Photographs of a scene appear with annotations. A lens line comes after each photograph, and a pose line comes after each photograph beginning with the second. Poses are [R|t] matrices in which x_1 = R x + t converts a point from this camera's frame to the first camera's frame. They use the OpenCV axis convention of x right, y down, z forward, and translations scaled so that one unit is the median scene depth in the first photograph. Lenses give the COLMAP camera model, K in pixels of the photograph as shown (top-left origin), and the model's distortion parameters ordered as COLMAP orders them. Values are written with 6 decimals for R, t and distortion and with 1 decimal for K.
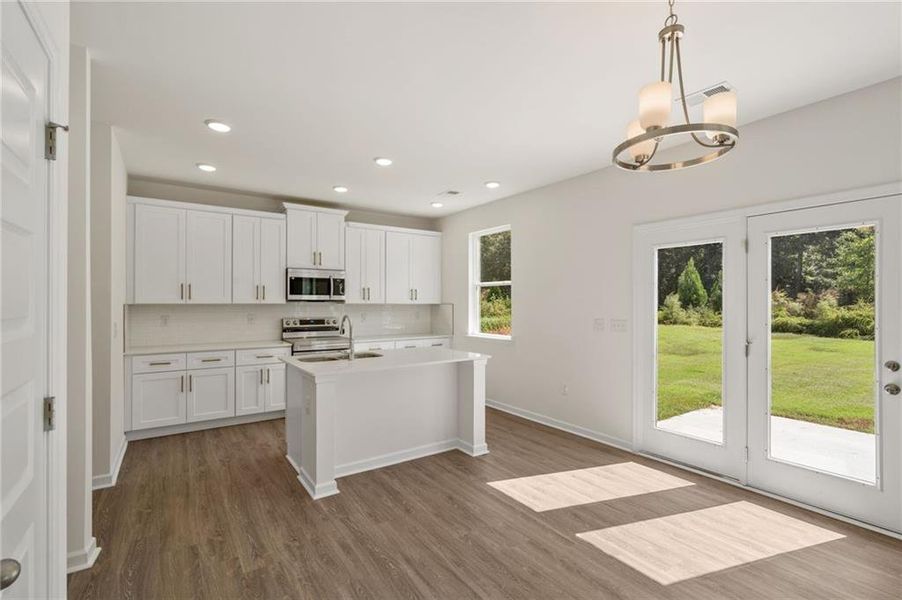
lens RADIAL K [[410.4, 0, 451.0], [0, 410.4, 300.0], [0, 0, 1]] dist [-0.009671, 0.000107]
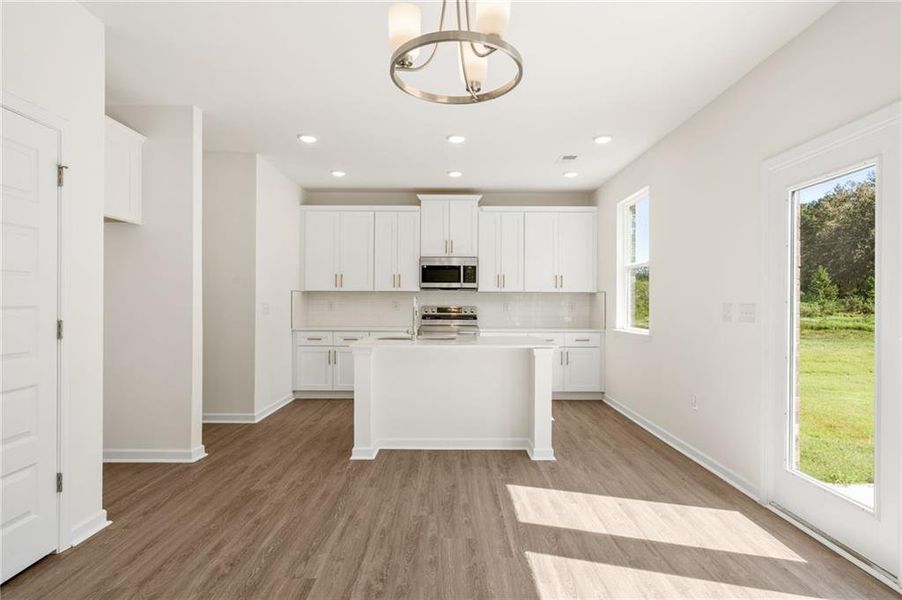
lens RADIAL K [[468.2, 0, 451.0], [0, 468.2, 300.0], [0, 0, 1]] dist [-0.000756, -0.000127]
pose [[0.817407, -0.002036, -0.576056, 0.444504], [0.000243, 0.999995, -0.003190, 0.044356], [0.576060, 0.002468, 0.817404, 0.087176]]
